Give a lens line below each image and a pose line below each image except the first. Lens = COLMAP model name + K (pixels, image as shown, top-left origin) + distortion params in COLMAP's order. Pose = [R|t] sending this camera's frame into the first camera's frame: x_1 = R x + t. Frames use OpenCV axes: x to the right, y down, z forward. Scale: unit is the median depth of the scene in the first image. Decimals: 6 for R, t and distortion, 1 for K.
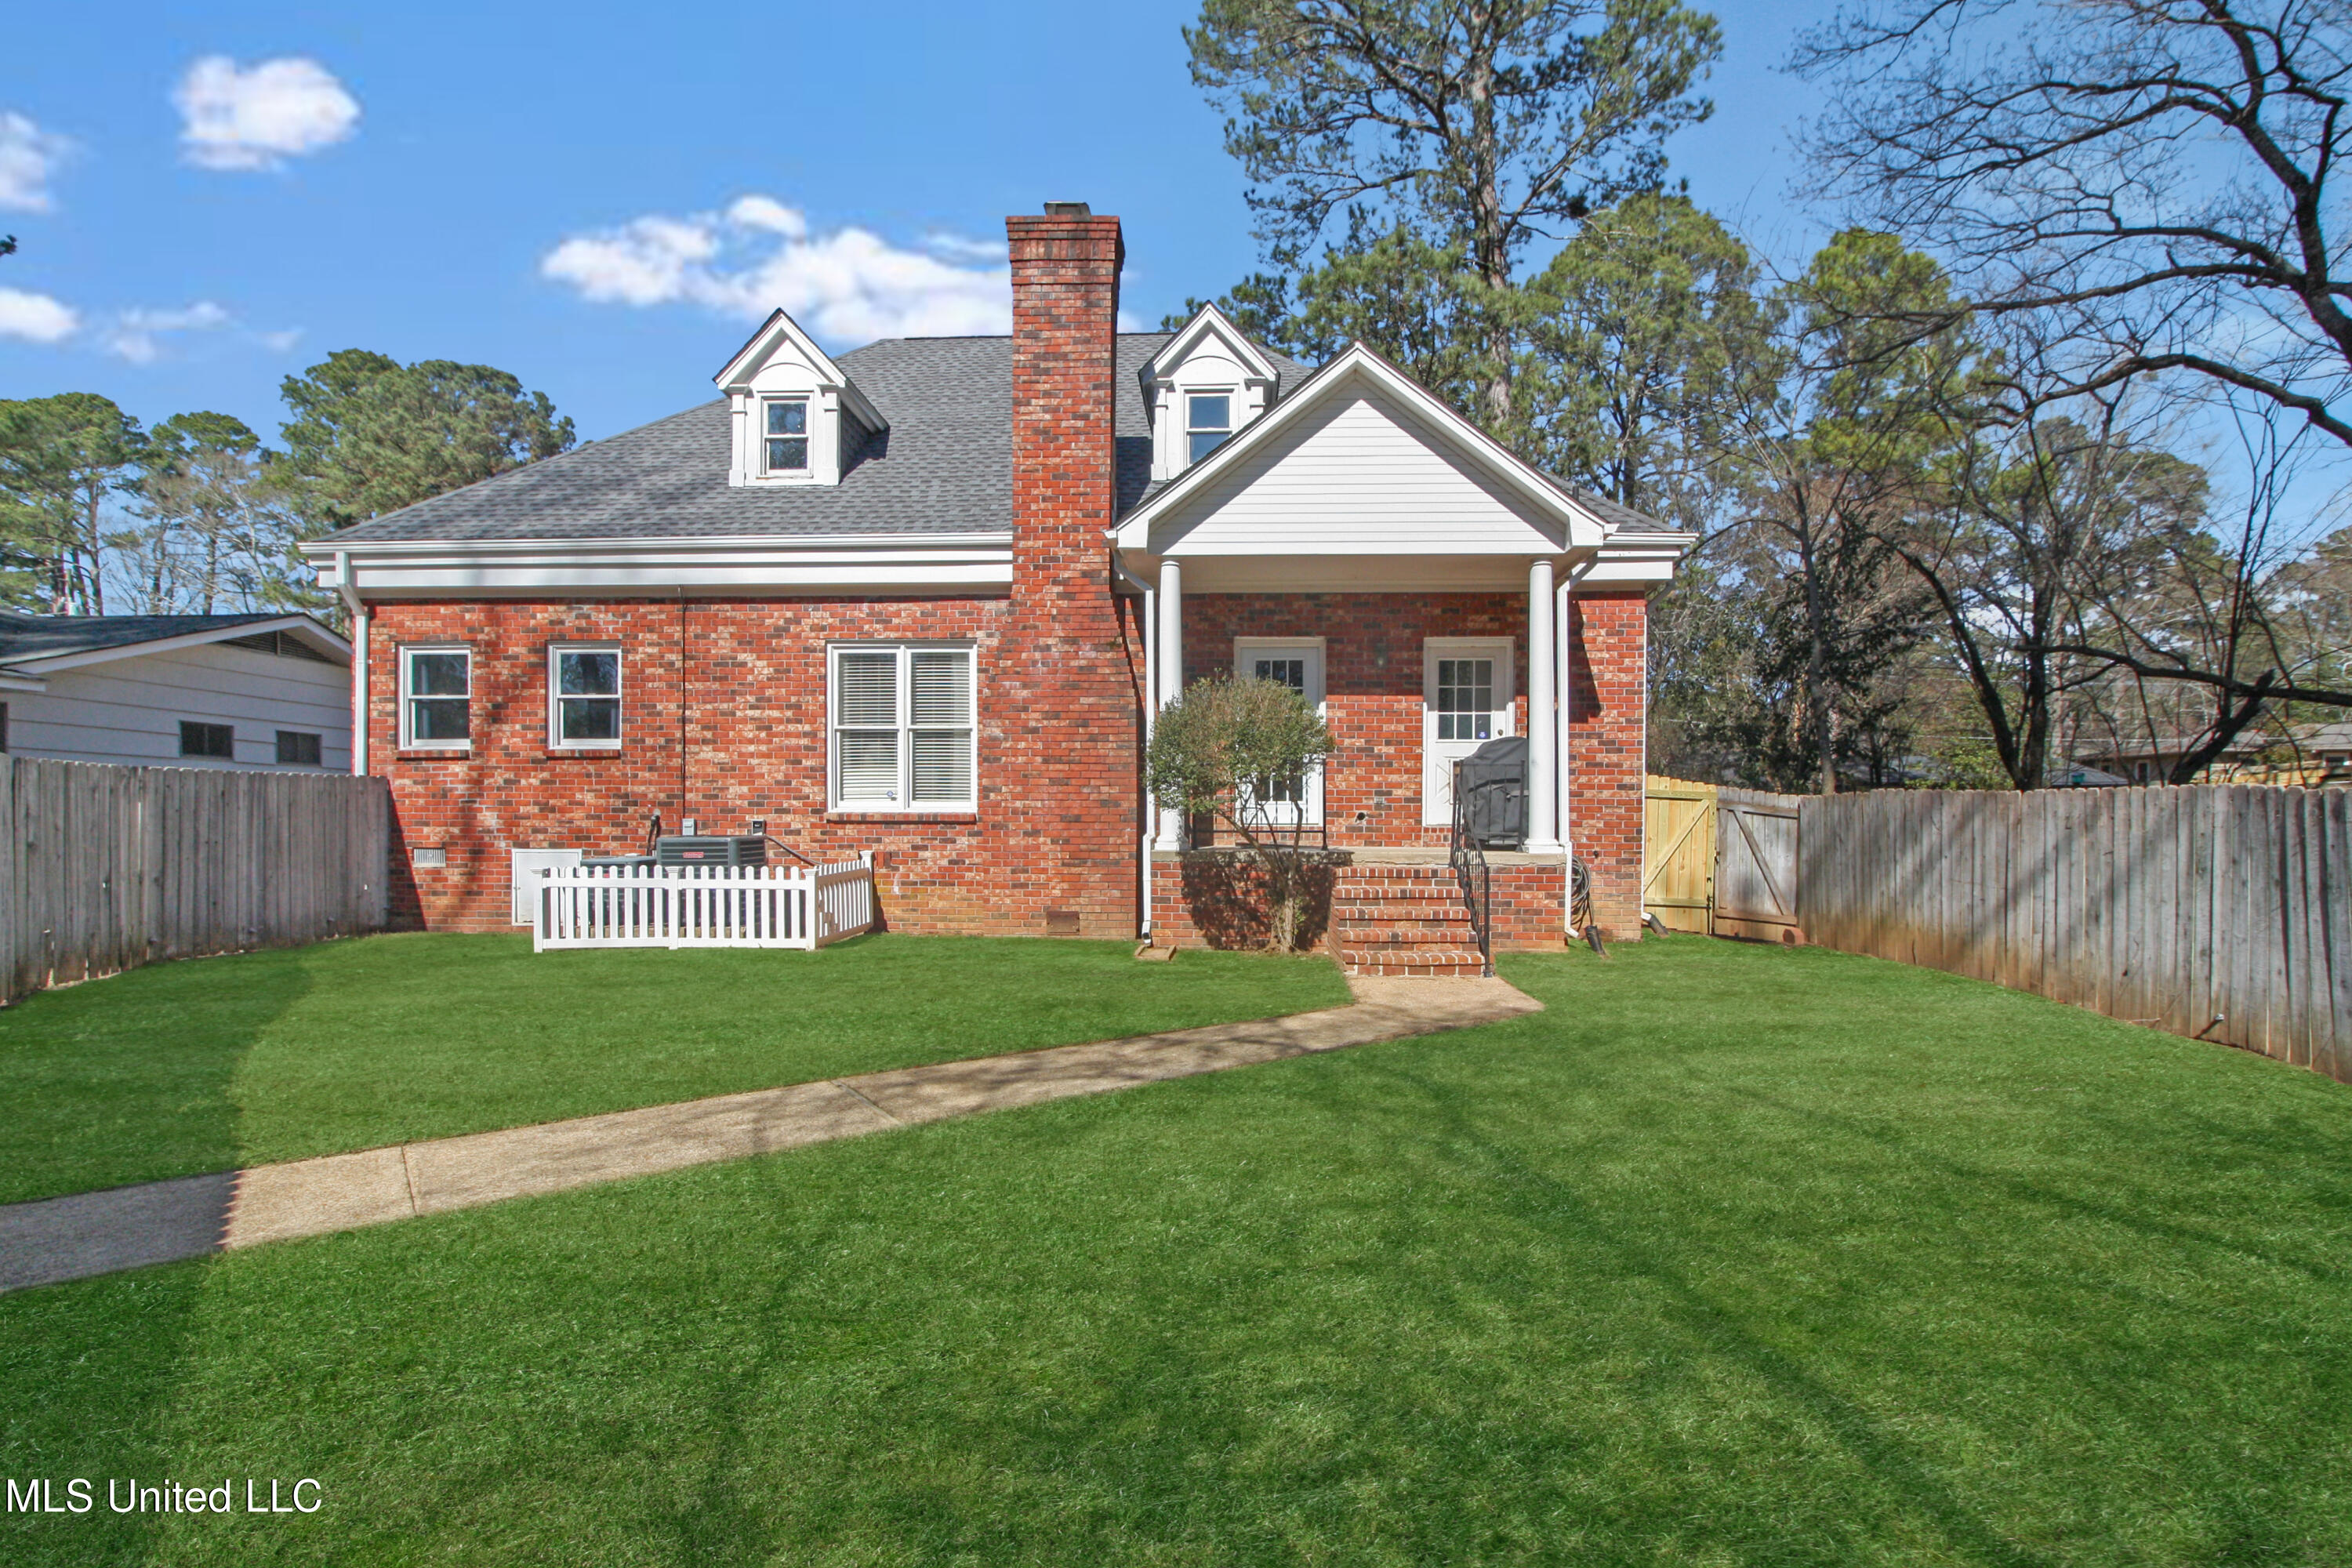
lens RADIAL K [[1120.0, 0, 1172.4], [0, 1120.0, 830.2], [0, 0, 1]] dist [0.001322, 0.000467]
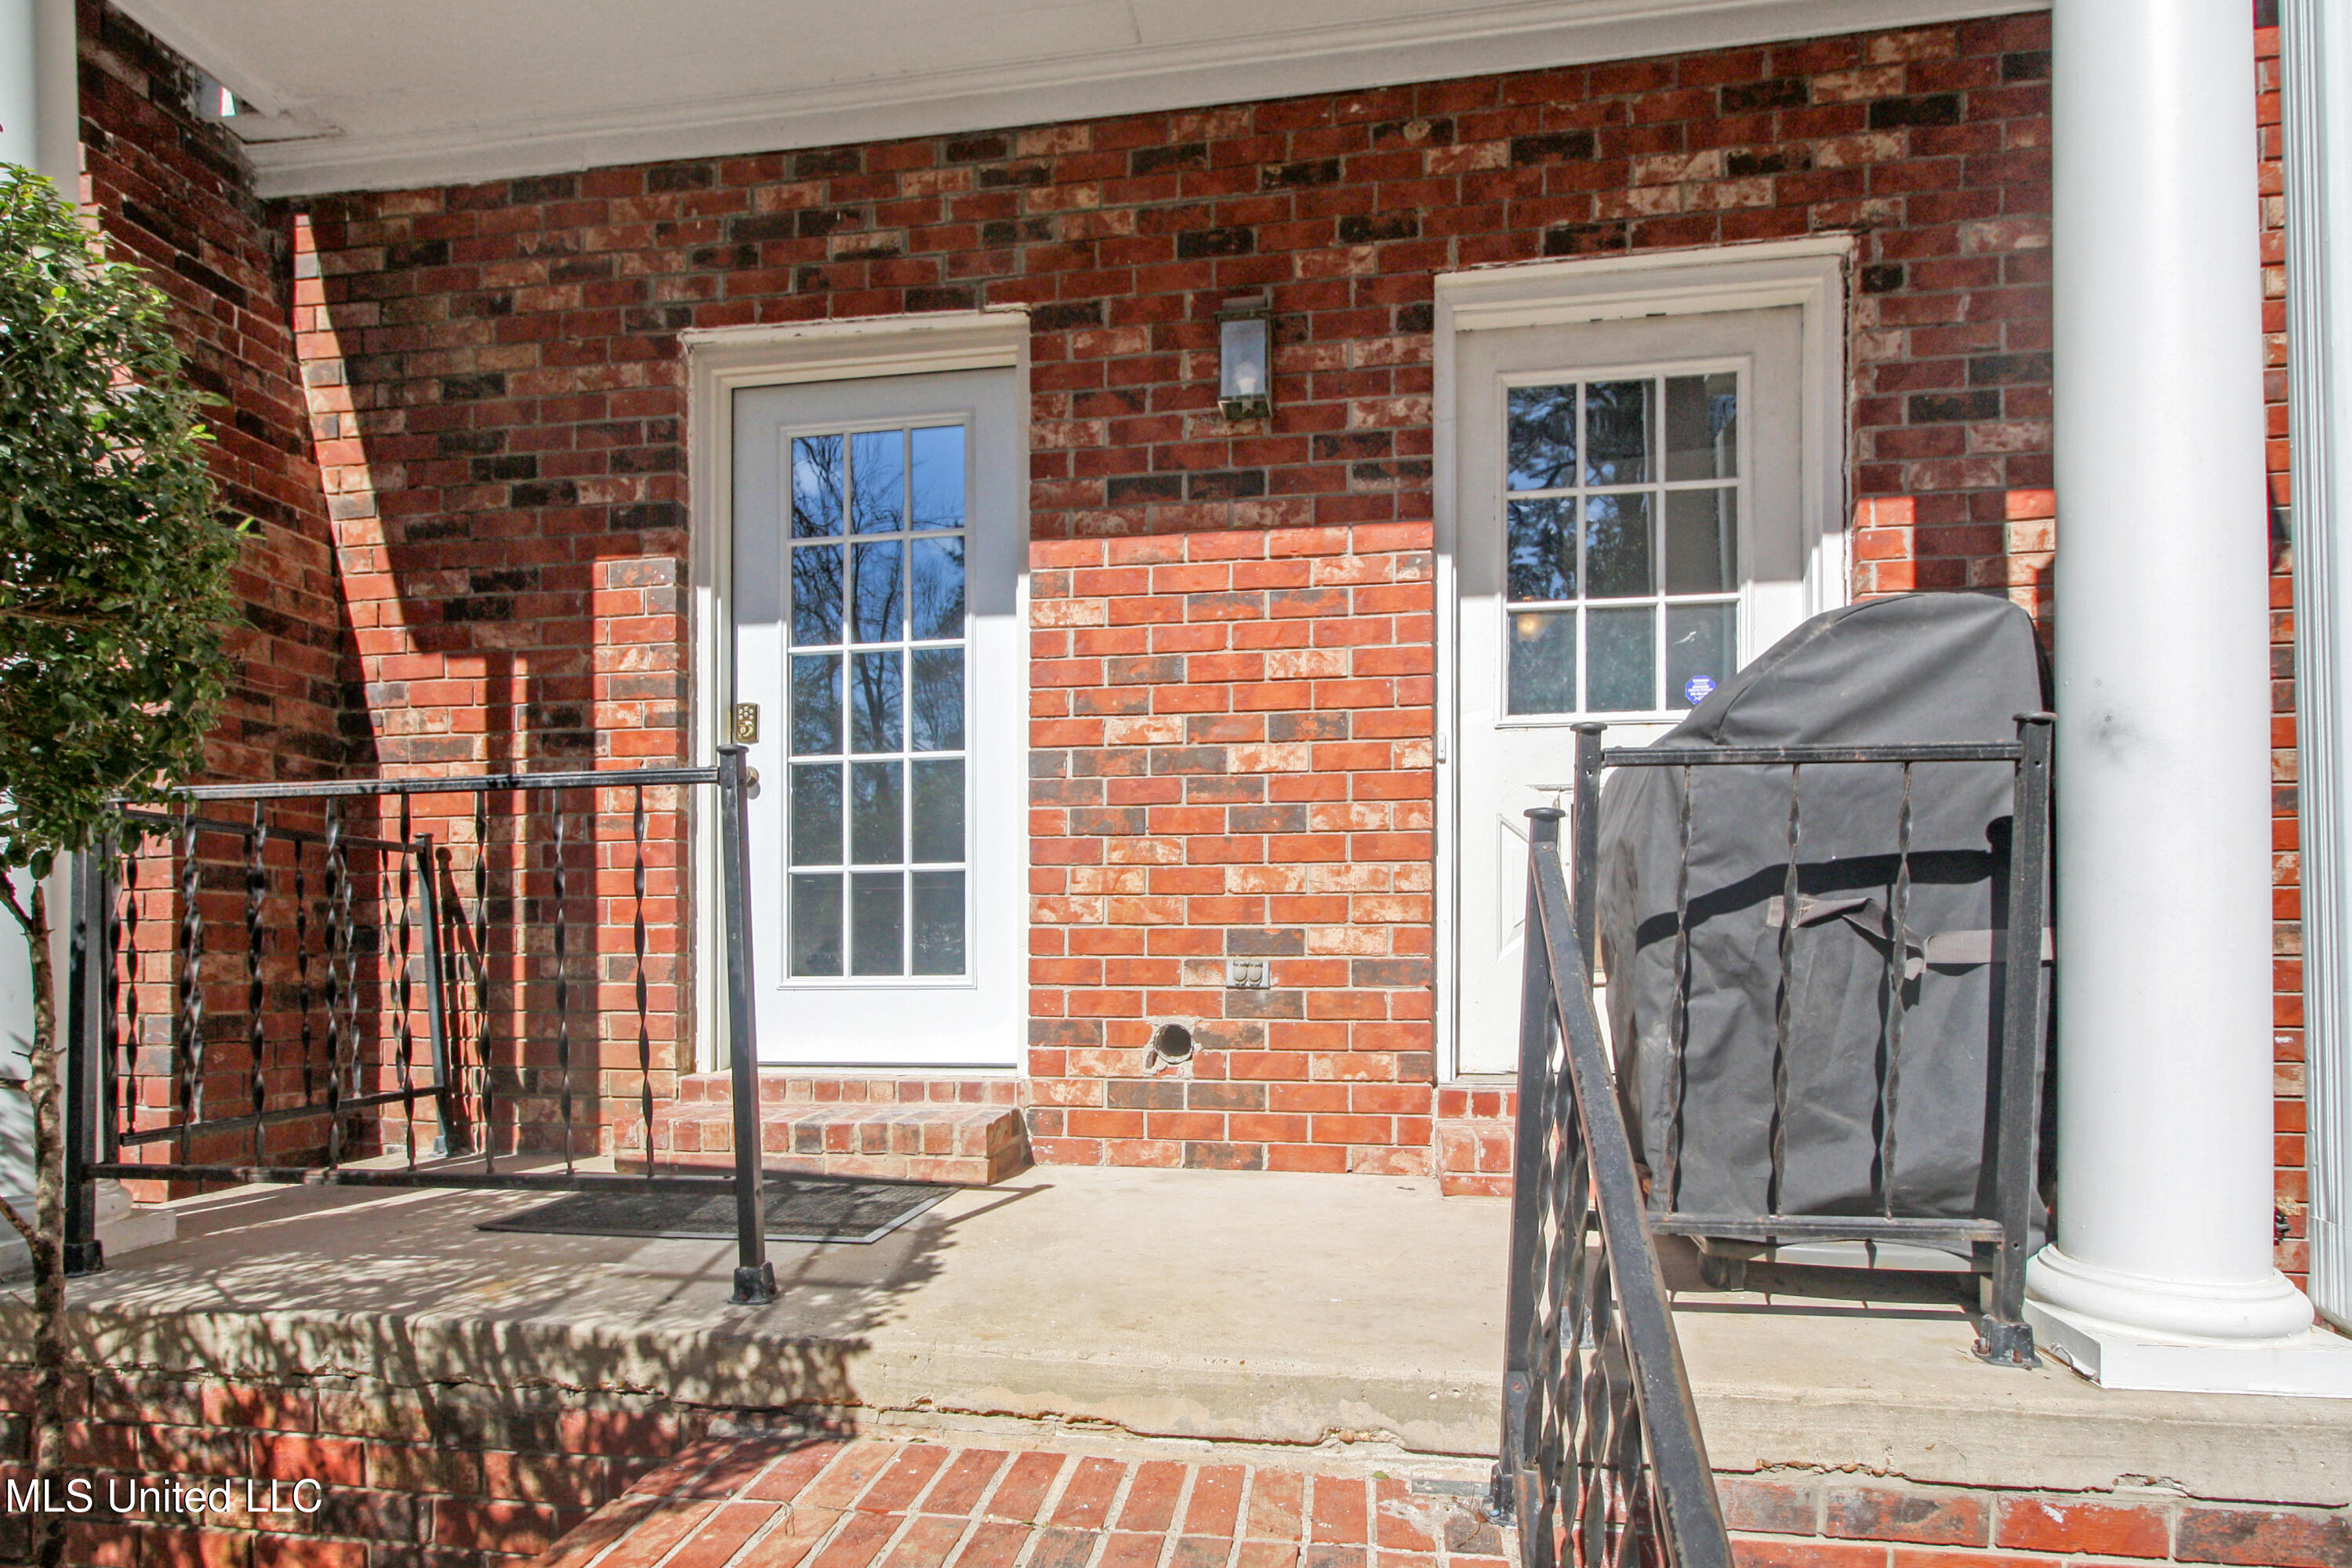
lens RADIAL K [[1200.9, 0, 1174.4], [0, 1200.9, 959.0], [0, 0, 1]] dist [-0.001093, 0.000005]
pose [[0.993578, -0.006208, -0.112983, 0.196142], [0.005257, 0.999948, -0.008714, -0.027381], [0.113031, 0.008064, 0.993559, 0.741315]]
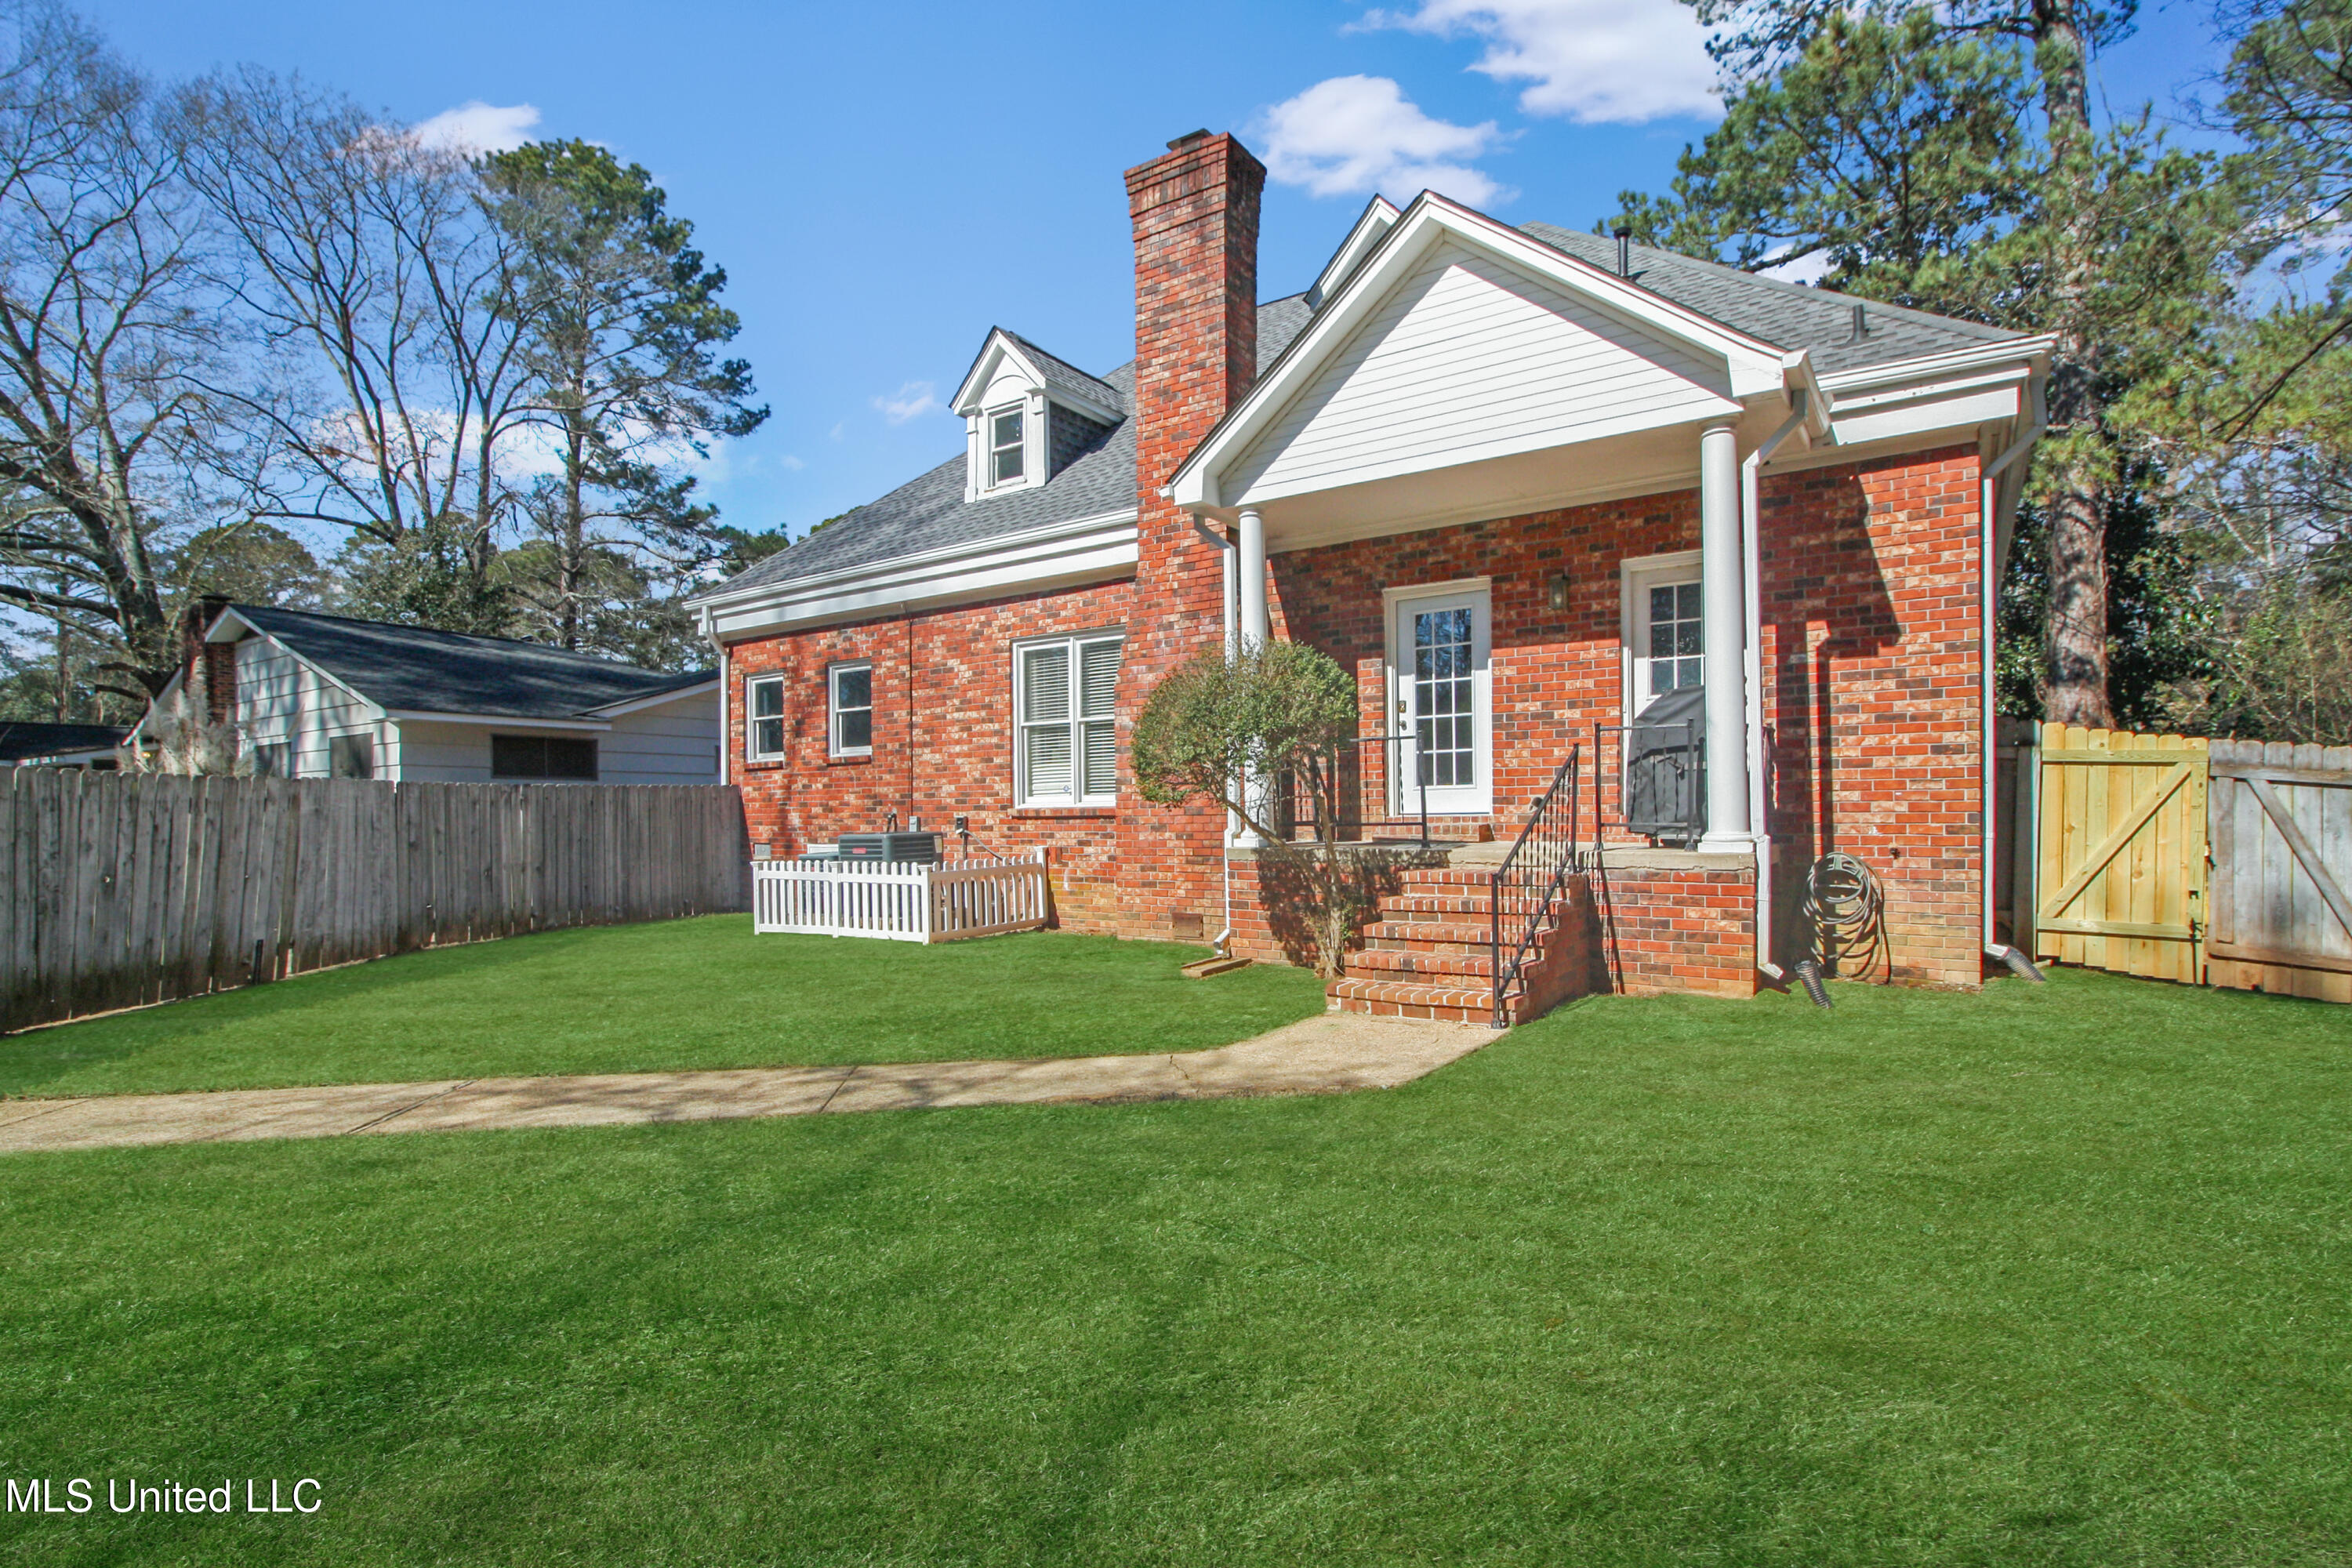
lens RADIAL K [[1123.6, 0, 1183.0], [0, 1123.6, 814.7], [0, 0, 1]] dist [0.000392, 0.000415]
pose [[0.852350, -0.013414, -0.522800, 0.361624], [0.011927, 0.999910, -0.006210, -0.002007], [0.522836, -0.000942, 0.852433, 0.211978]]
